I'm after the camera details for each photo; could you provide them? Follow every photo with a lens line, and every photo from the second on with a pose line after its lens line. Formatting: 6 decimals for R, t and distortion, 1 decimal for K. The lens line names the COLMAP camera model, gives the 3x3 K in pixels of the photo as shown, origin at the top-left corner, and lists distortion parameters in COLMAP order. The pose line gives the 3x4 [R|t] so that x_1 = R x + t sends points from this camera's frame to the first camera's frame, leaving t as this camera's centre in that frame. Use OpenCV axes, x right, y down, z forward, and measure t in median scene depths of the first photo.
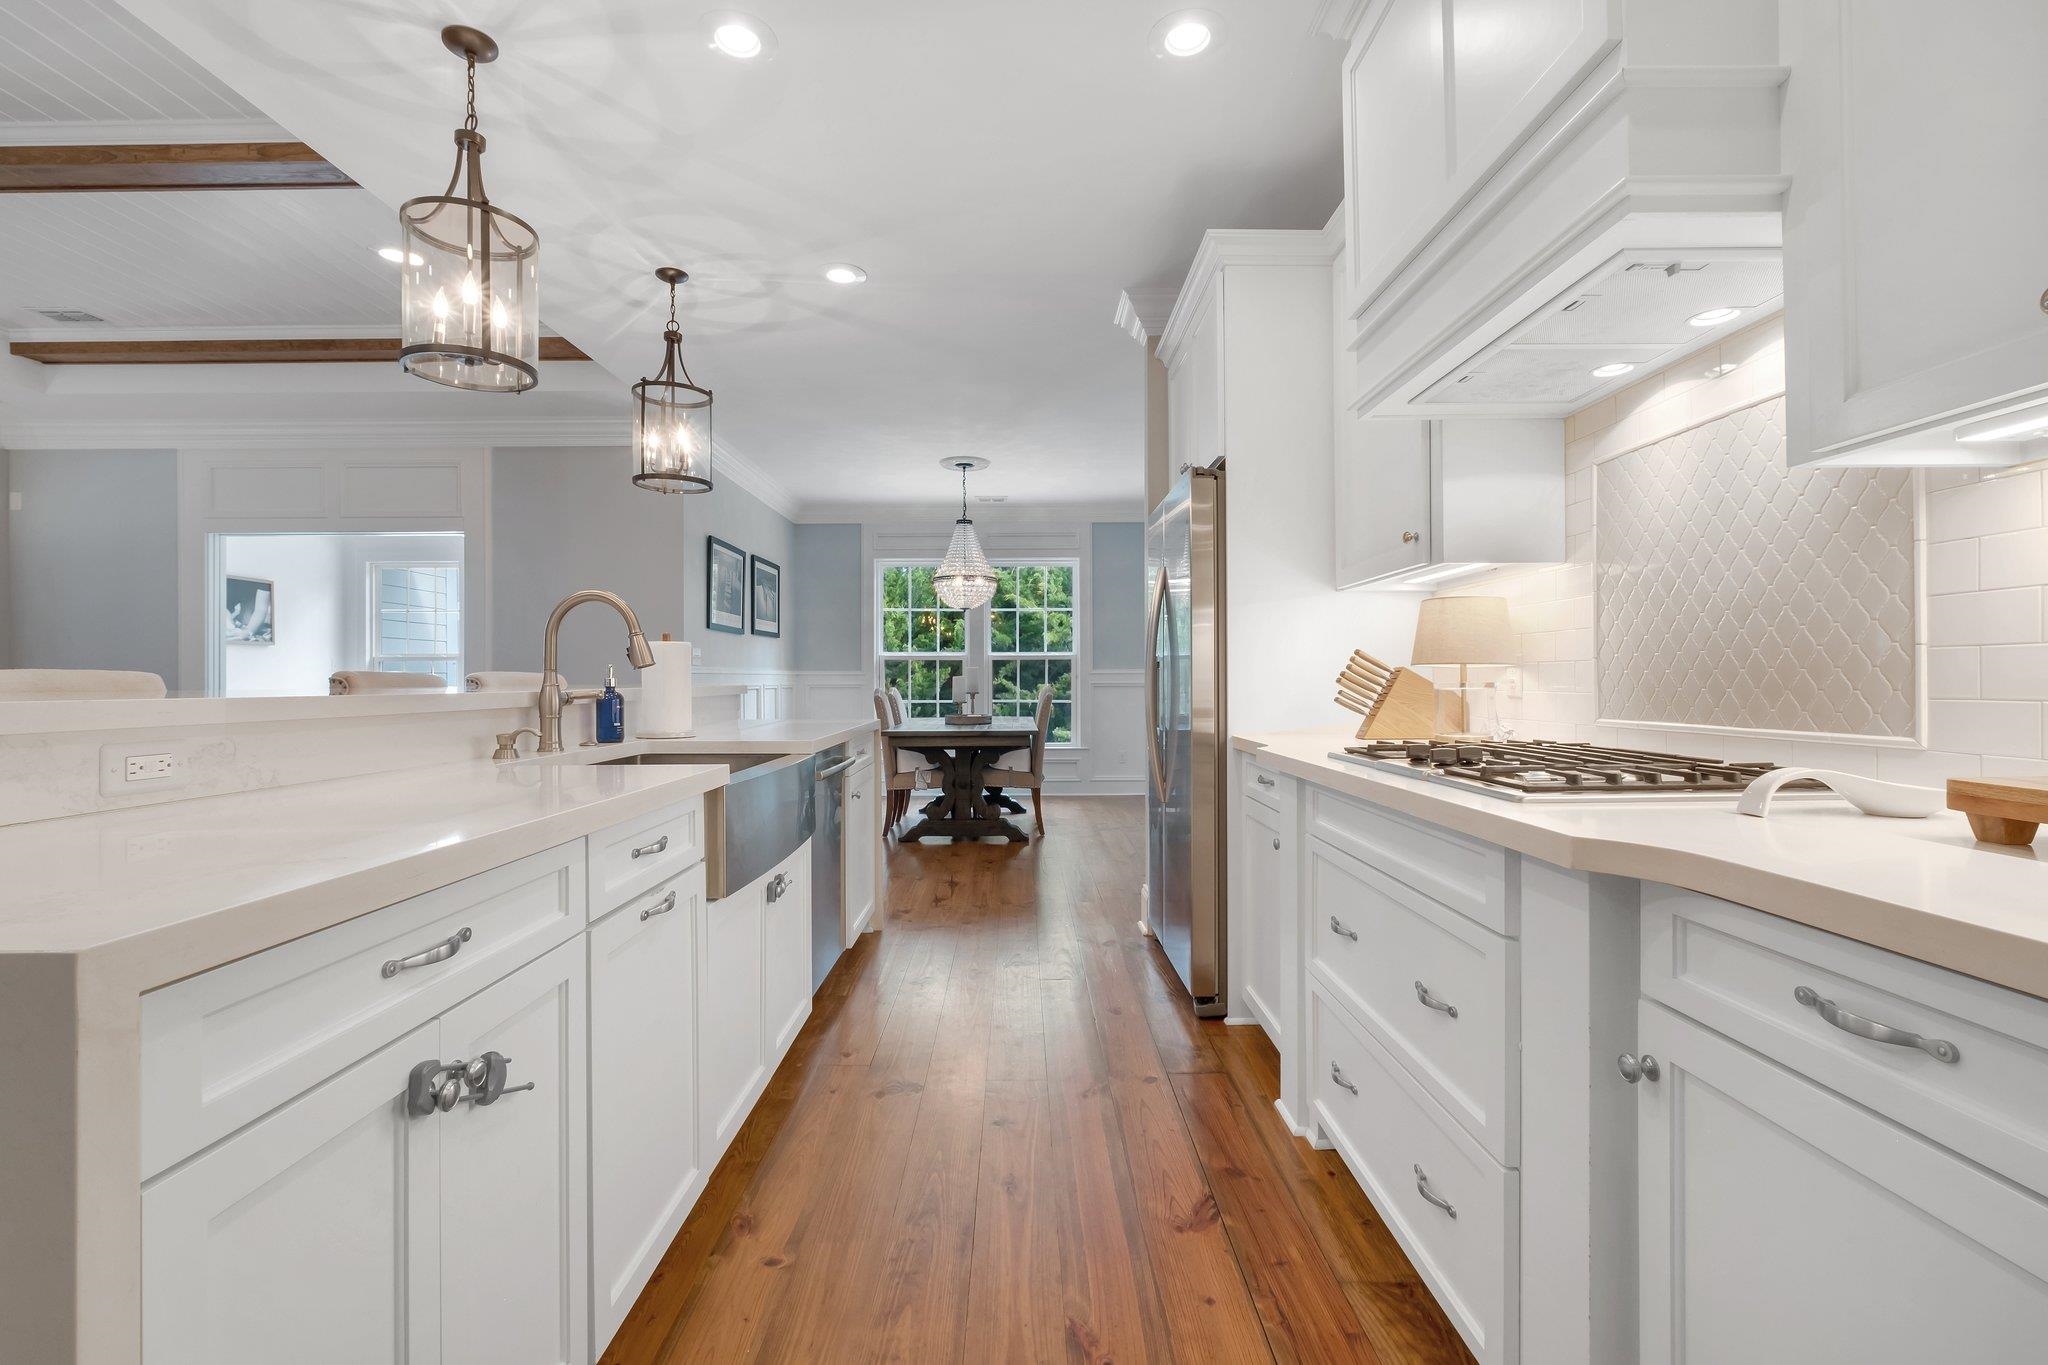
lens RADIAL K [[906.4, 0, 1015.4], [0, 906.4, 674.5], [0, 0, 1]] dist [-0.008348, 0.000172]
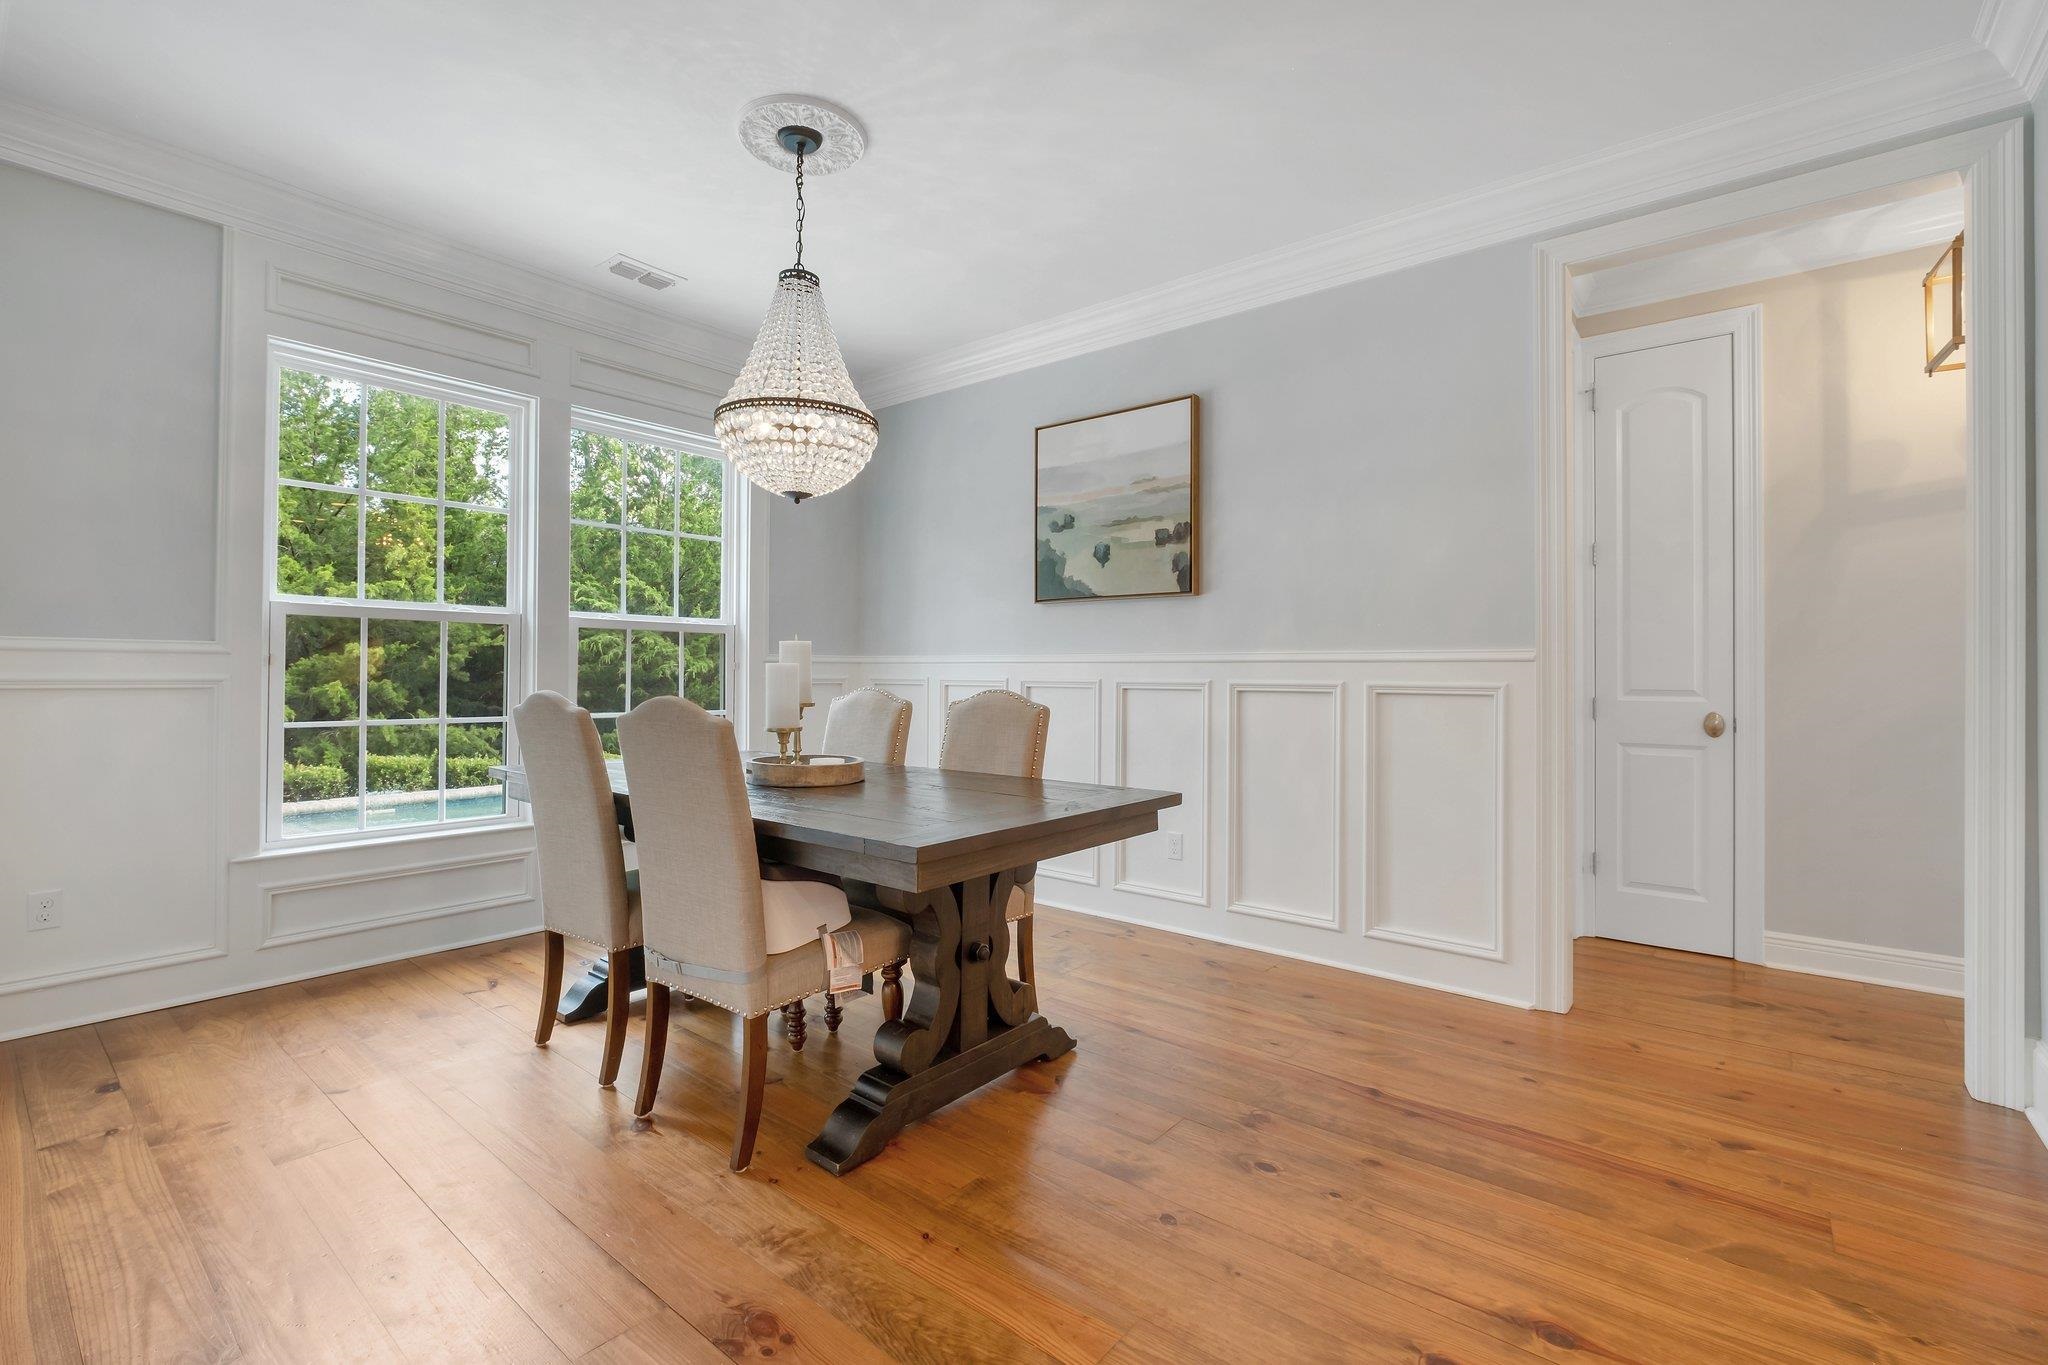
lens RADIAL K [[902.1, 0, 1003.3], [0, 902.1, 662.5], [0, 0, 1]] dist [-0.004184, -0.000286]
pose [[0.636081, 0.016269, 0.771451, -0.572453], [-0.013399, 0.999860, -0.010039, 0.008232], [-0.771506, -0.003951, 0.636210, 1.263223]]
